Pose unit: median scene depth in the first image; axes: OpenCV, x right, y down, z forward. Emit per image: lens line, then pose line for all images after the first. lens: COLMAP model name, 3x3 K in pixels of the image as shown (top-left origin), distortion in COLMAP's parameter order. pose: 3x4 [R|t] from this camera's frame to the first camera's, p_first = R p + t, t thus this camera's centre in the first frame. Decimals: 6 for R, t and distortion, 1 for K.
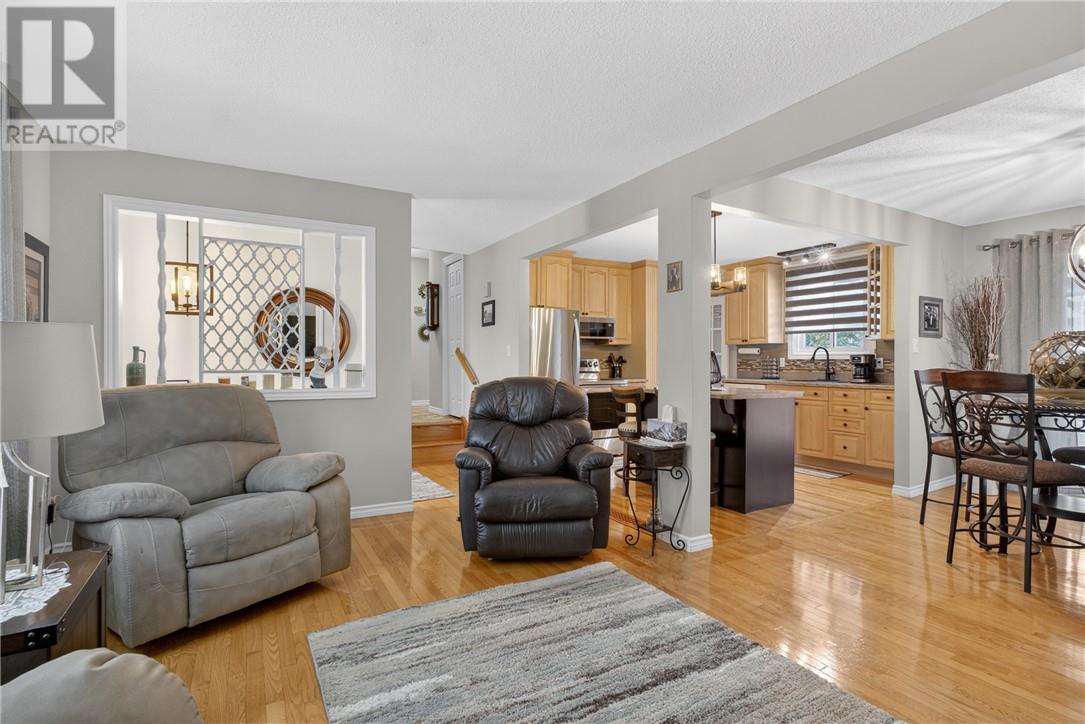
lens RADIAL K [[515.7, 0, 542.5], [0, 515.7, 362.0], [0, 0, 1]] dist [-0.003237, -0.000230]
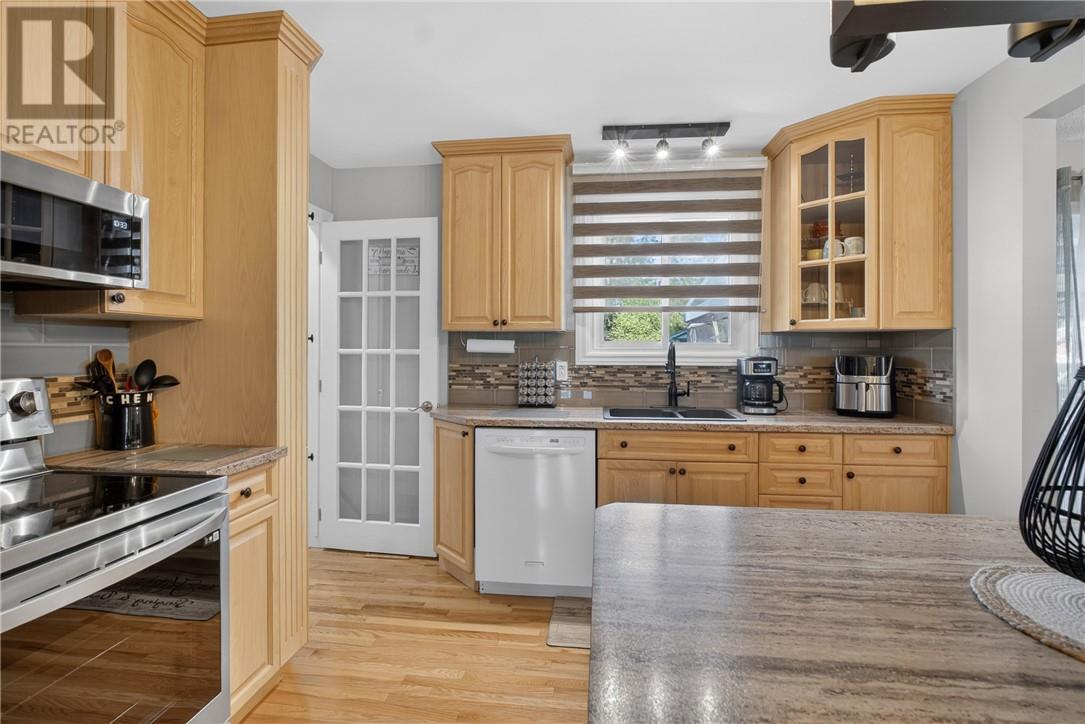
lens RADIAL K [[526.9, 0, 541.0], [0, 526.9, 349.8], [0, 0, 1]] dist [-0.003693, -0.000444]
pose [[0.578375, 0.002937, 0.815766, 0.052298], [-0.001213, 0.999996, -0.002740, -0.017788], [-0.815770, 0.000595, 0.578376, 0.725460]]
